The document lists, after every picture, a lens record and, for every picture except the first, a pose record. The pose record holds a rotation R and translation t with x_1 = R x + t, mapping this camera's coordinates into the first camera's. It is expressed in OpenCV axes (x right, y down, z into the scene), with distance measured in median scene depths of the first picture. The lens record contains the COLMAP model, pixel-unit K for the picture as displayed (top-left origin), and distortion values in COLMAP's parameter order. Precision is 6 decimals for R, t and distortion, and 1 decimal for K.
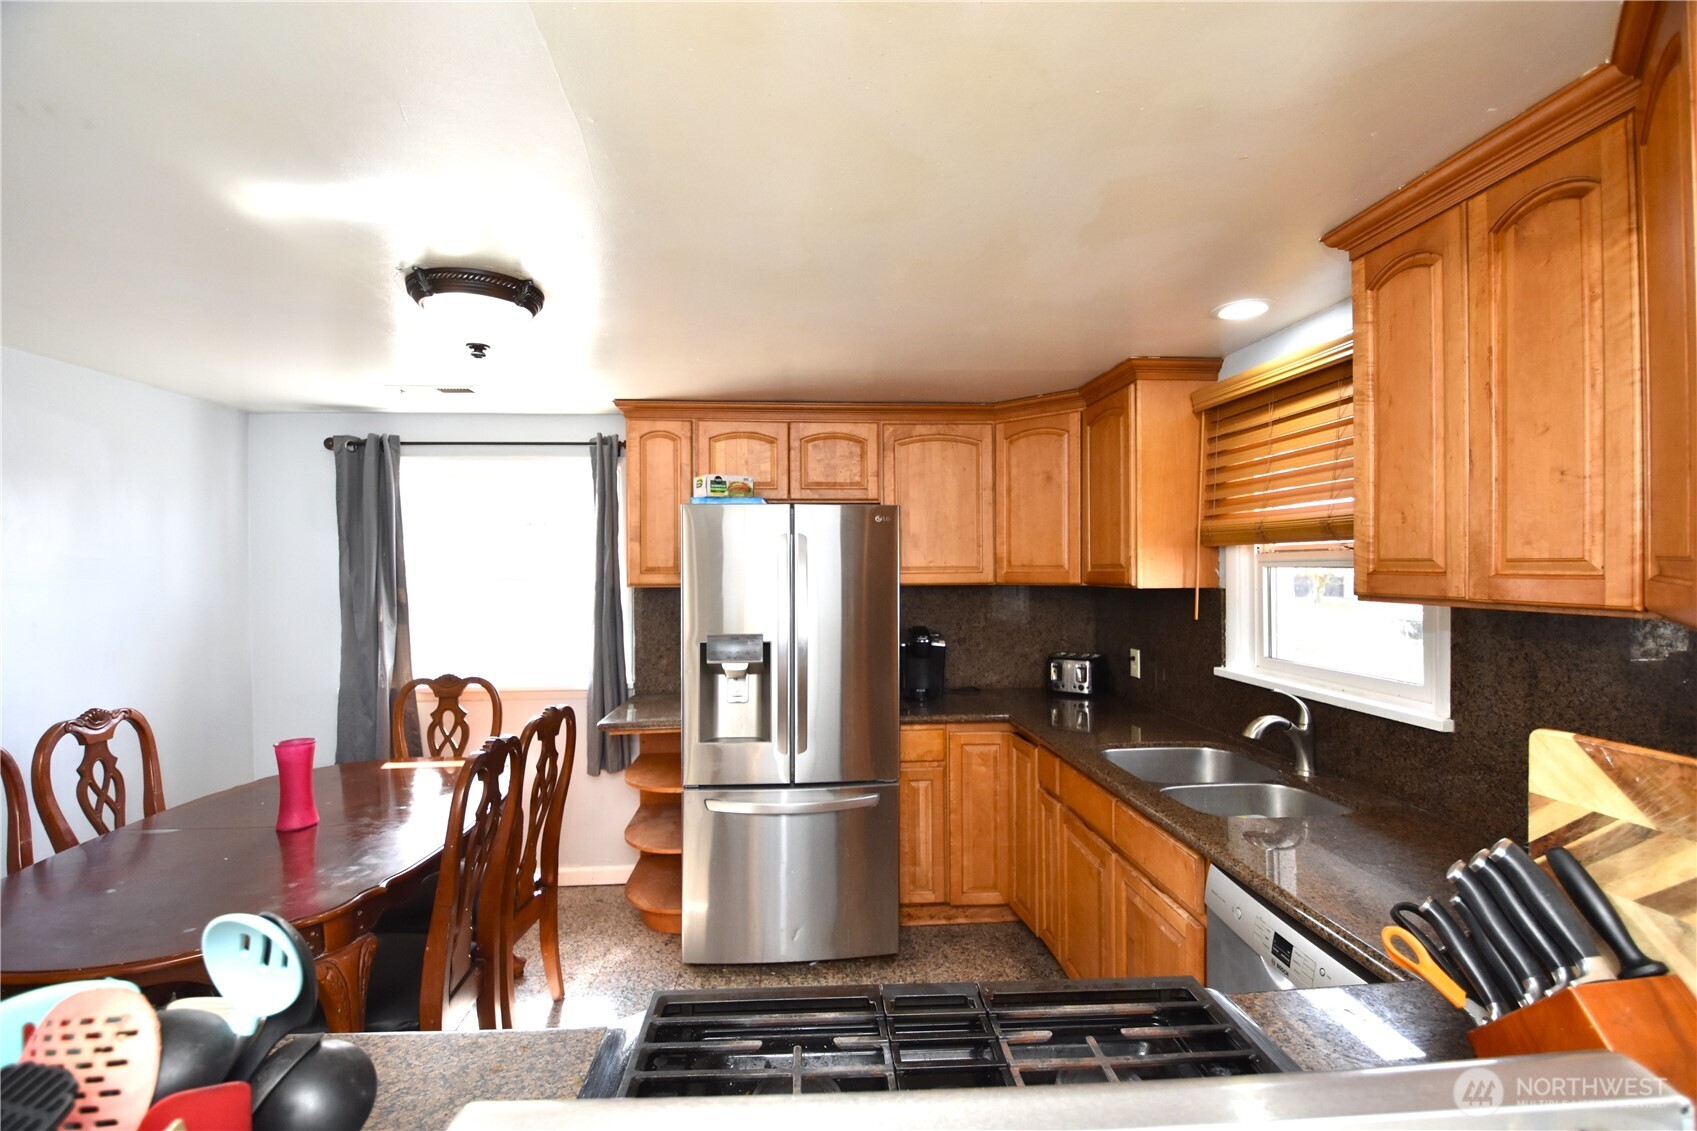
lens RADIAL K [[740.3, 0, 848.7], [0, 740.3, 571.2], [0, 0, 1]] dist [0.005922, -0.021535]
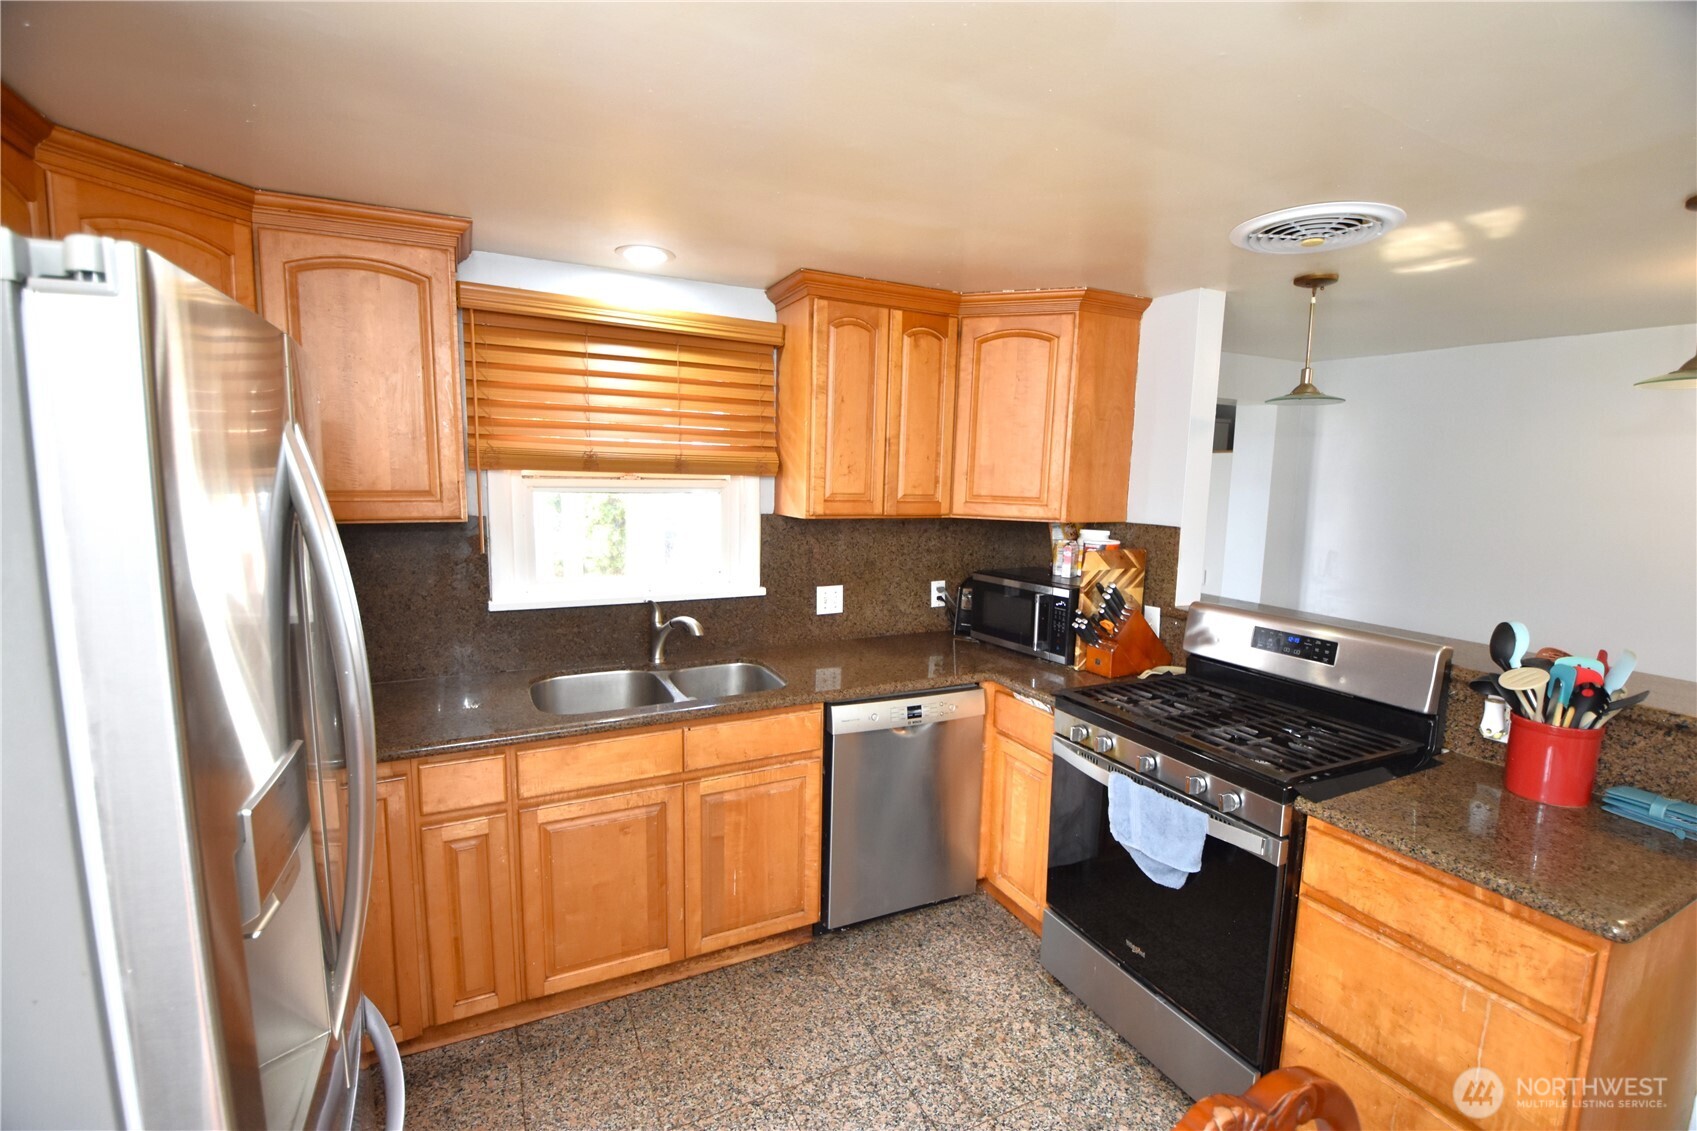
lens RADIAL K [[740.3, 0, 848.7], [0, 740.3, 571.2], [0, 0, 1]] dist [0.005922, -0.021535]
pose [[-0.383254, -0.123130, 0.915399, -0.500863], [-0.016913, 0.991844, 0.126331, -0.031197], [-0.923488, 0.032935, -0.382211, 0.940814]]
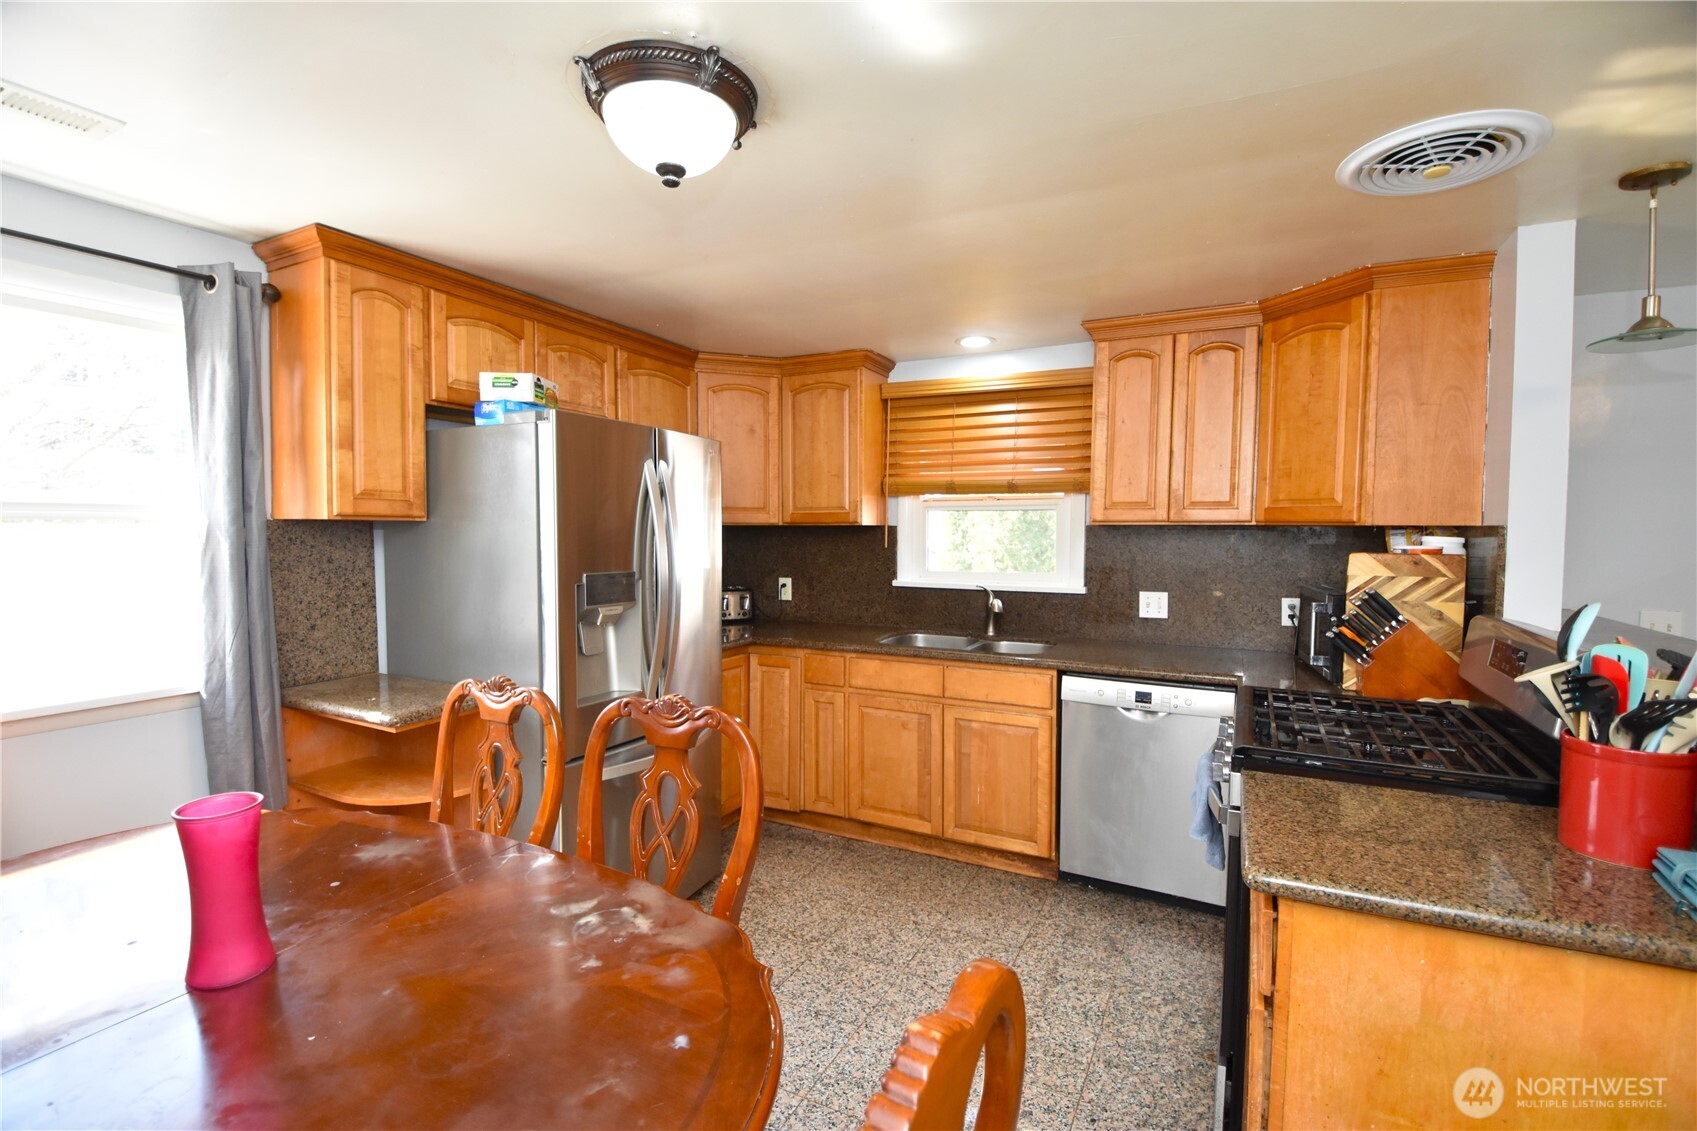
lens RADIAL K [[740.3, 0, 848.7], [0, 740.3, 571.2], [0, 0, 1]] dist [0.005922, -0.021535]
pose [[0.521334, -0.039403, 0.852442, -0.769479], [-0.005054, 0.998773, 0.049258, 0.041870], [-0.853338, -0.029988, 0.520496, 0.329595]]
